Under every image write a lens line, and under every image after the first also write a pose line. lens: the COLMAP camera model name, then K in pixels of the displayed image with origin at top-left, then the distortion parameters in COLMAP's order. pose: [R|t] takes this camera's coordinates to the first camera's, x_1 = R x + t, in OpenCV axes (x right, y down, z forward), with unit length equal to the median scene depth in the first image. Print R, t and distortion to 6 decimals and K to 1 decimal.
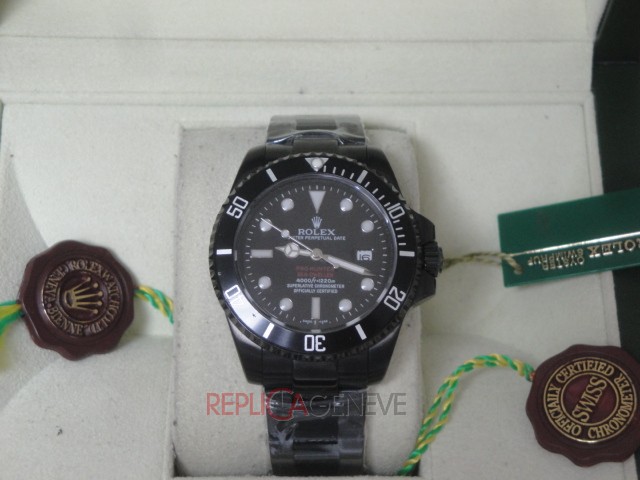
lens RADIAL K [[1434.9, 0, 317.5], [0, 1434.9, 243.0], [0, 0, 1]] dist [0.269736, 0.000000]
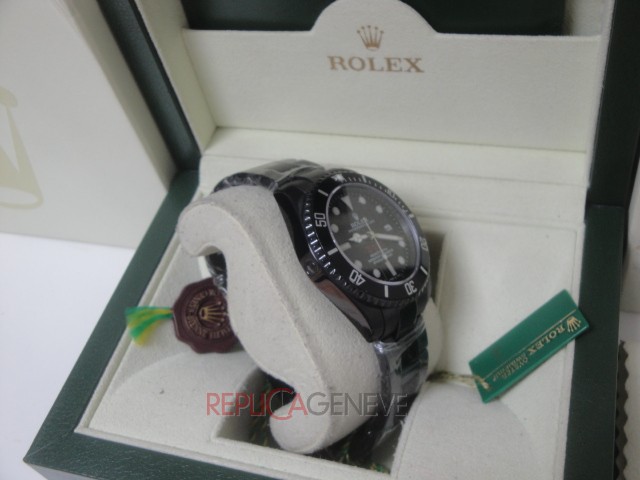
lens RADIAL K [[723.1, 0, 324.0], [0, 723.1, 234.5], [0, 0, 1]] dist [0.009744, 0.000000]
pose [[0.936989, 0.103048, -0.333815, 0.202913], [-0.171024, 0.968484, -0.181081, 0.077720], [0.304634, 0.226761, 0.925083, 0.320627]]
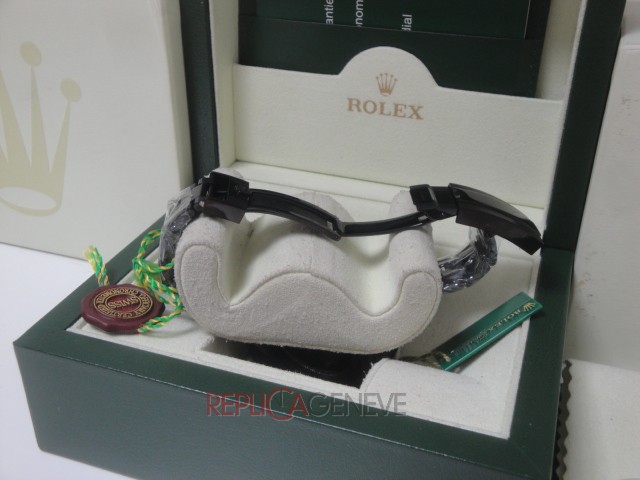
lens RADIAL K [[723.1, 0, 319.1], [0, 723.1, 234.4], [0, 0, 1]] dist [0.009744, 0.000000]
pose [[0.936075, 0.161034, -0.312781, 0.223169], [-0.311861, 0.791289, -0.525932, 0.408703], [0.162807, 0.589856, 0.790926, 0.333072]]
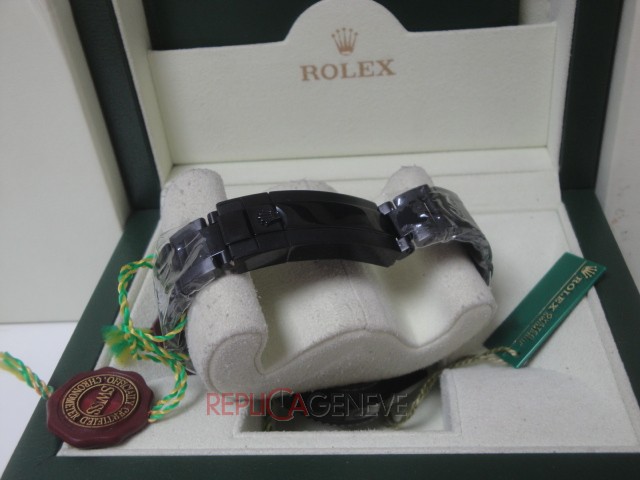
lens RADIAL K [[723.1, 0, 319.8], [0, 723.1, 234.9], [0, 0, 1]] dist [0.009744, 0.000000]
pose [[0.989888, -0.046757, -0.133921, 0.050249], [-0.022771, 0.879486, -0.475380, 0.289115], [0.140009, 0.473622, 0.869528, 0.392448]]
